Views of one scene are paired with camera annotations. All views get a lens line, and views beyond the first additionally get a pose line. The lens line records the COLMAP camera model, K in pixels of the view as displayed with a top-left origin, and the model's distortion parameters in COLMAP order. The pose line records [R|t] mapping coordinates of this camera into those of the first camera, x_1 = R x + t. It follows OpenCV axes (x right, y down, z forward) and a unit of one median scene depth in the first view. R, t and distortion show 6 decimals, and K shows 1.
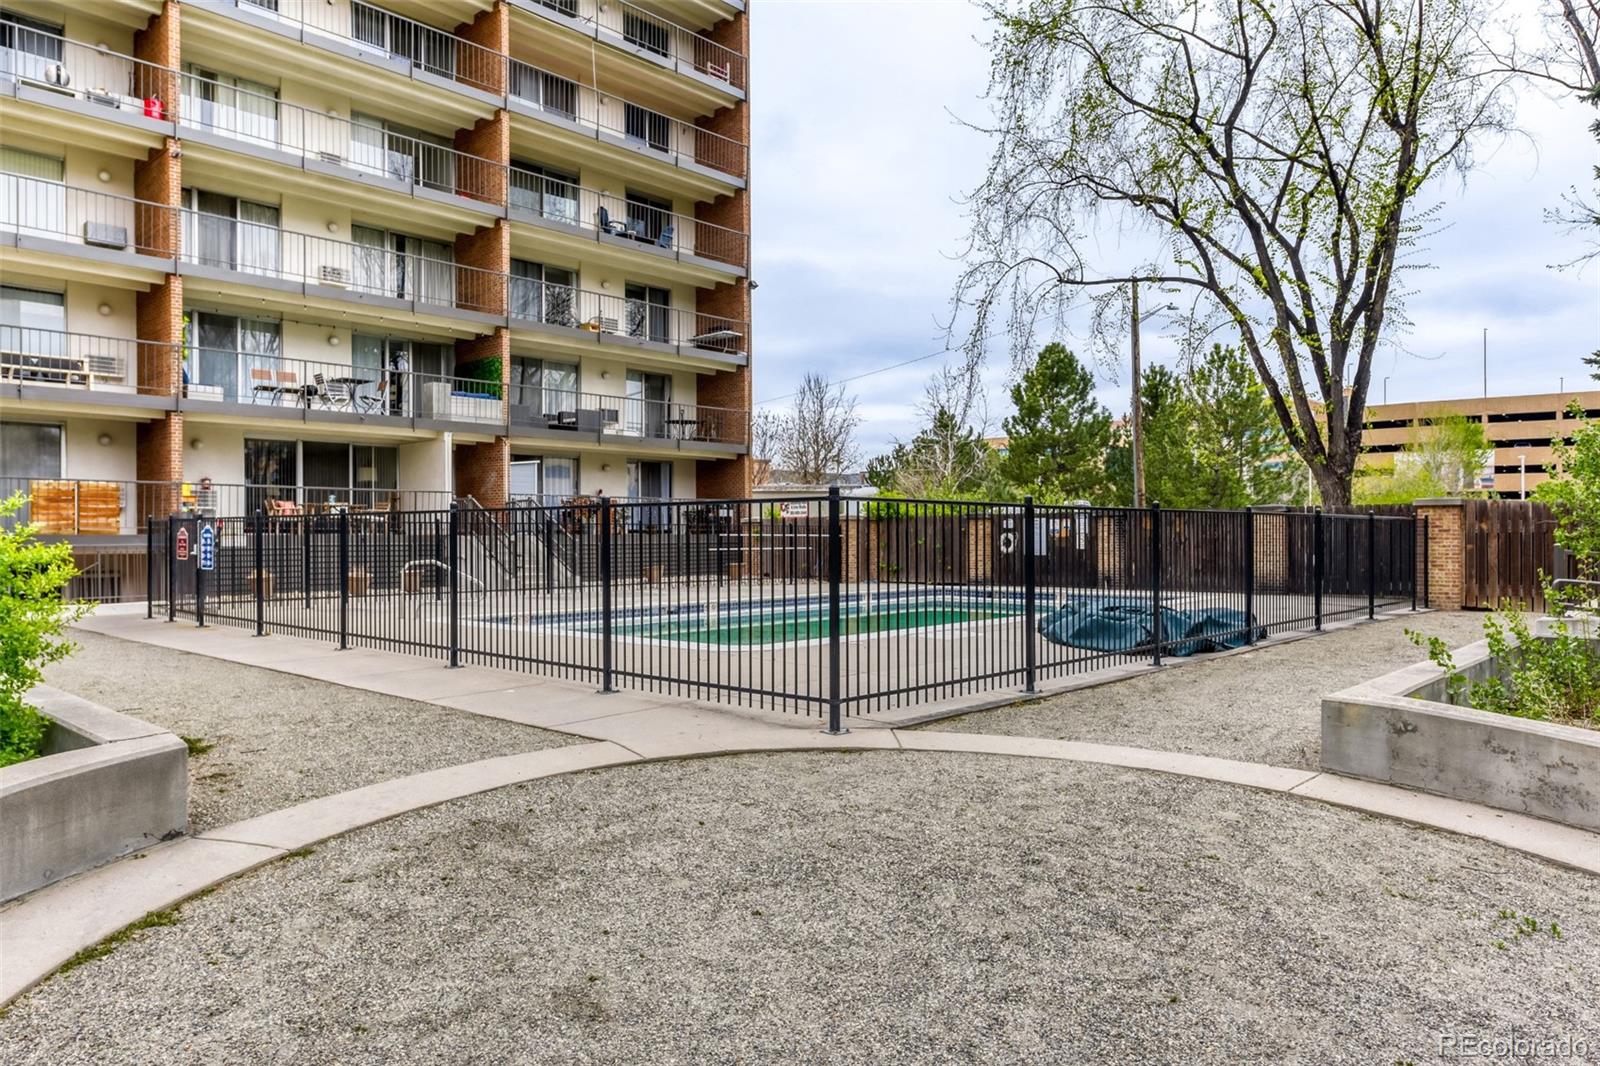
lens RADIAL K [[1083.5, 0, 800.7], [0, 1083.5, 531.2], [0, 0, 1]] dist [-0.000544, -0.001378]
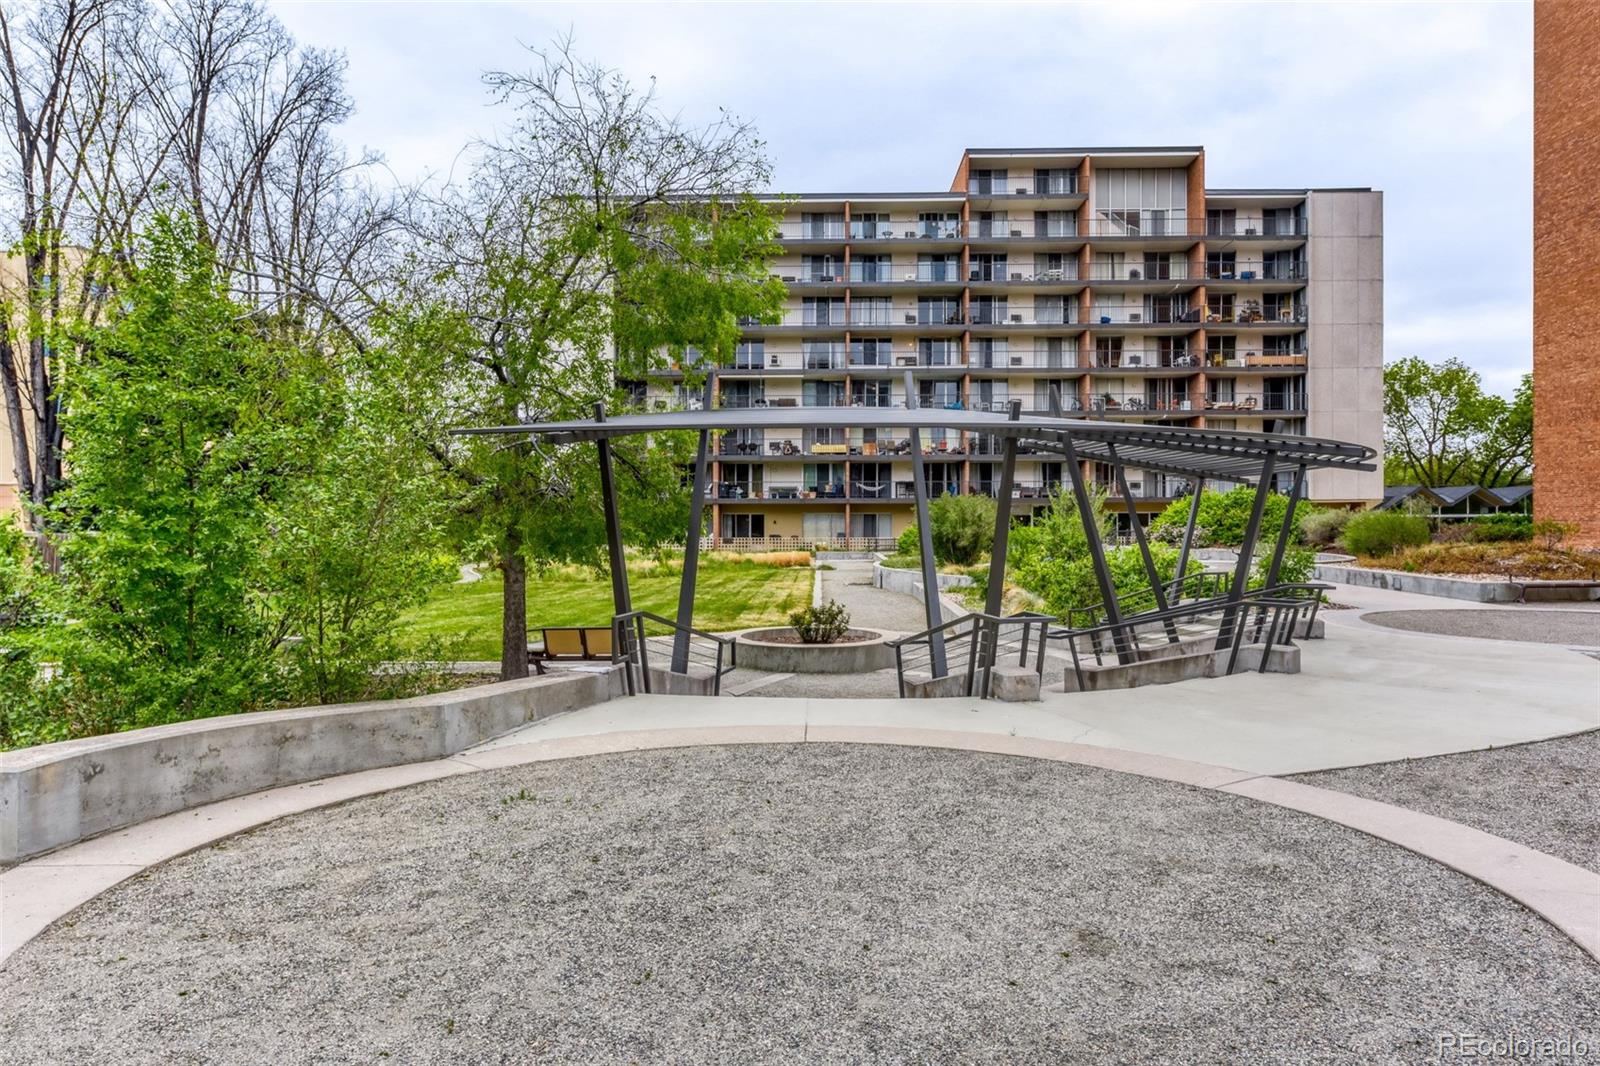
lens RADIAL K [[1007.9, 0, 798.2], [0, 1007.9, 524.6], [0, 0, 1]] dist [0.002009, 0.000439]
pose [[-0.674710, -0.003138, 0.738076, -0.614554], [-0.000983, 0.999994, 0.003353, -0.037941], [-0.738082, 0.001537, -0.674709, 1.502088]]
